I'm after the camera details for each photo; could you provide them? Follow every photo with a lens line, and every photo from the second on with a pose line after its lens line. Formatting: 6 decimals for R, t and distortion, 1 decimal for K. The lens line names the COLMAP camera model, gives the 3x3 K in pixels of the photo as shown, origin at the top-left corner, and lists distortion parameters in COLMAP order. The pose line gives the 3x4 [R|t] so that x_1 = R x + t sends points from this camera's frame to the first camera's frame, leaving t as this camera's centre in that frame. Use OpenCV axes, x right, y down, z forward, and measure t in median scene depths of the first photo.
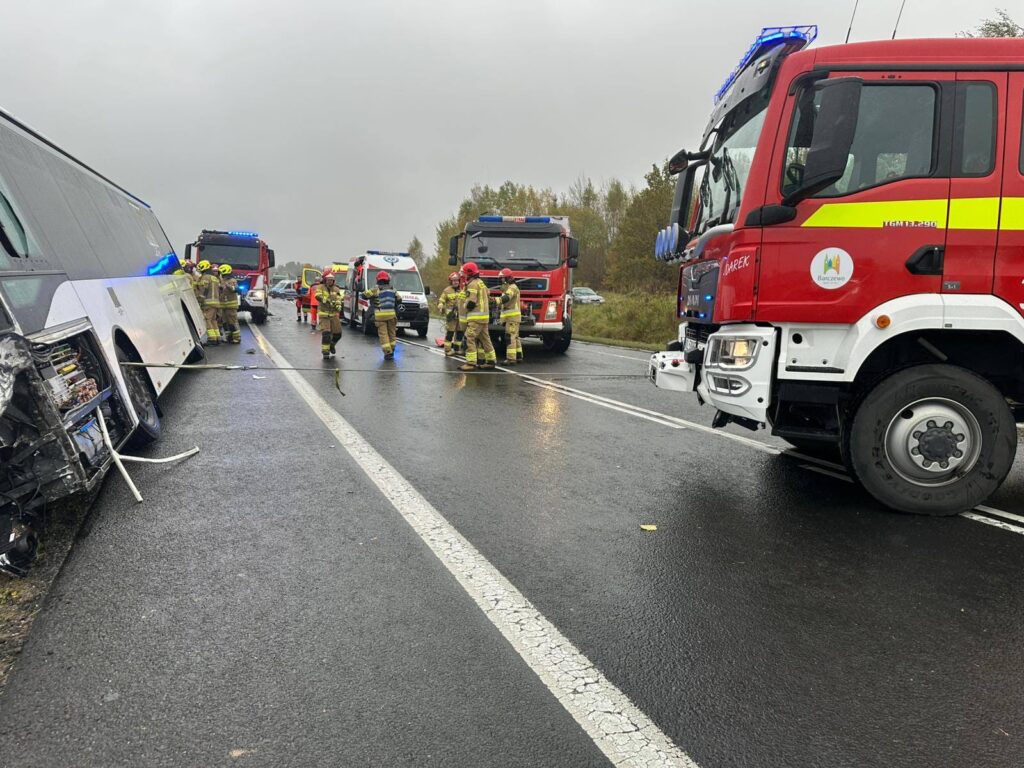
lens RADIAL K [[706.4, 0, 506.8], [0, 706.4, 376.5], [0, 0, 1]] dist [0.034808, -0.043389]
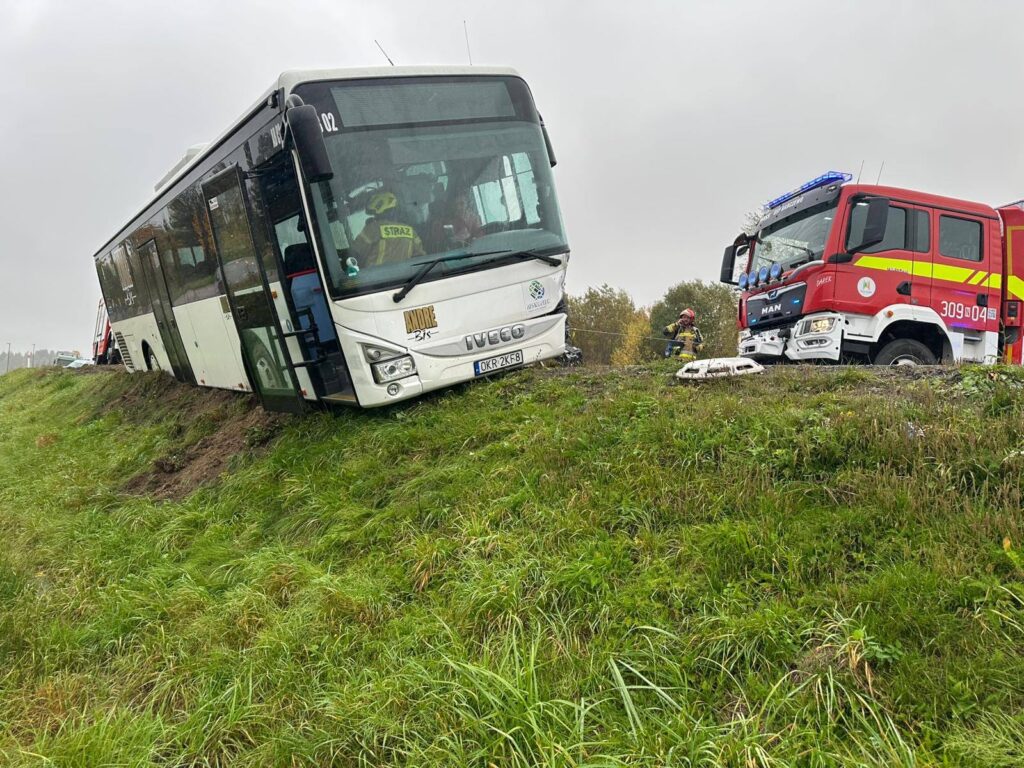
lens RADIAL K [[706.4, 0, 514.6], [0, 706.4, 390.7], [0, 0, 1]] dist [0.034808, -0.043389]
pose [[0.950957, 0.083691, 0.297787, -1.087783], [-0.038702, 0.987330, -0.153890, 0.495631], [-0.306893, 0.134817, 0.942147, -0.575063]]
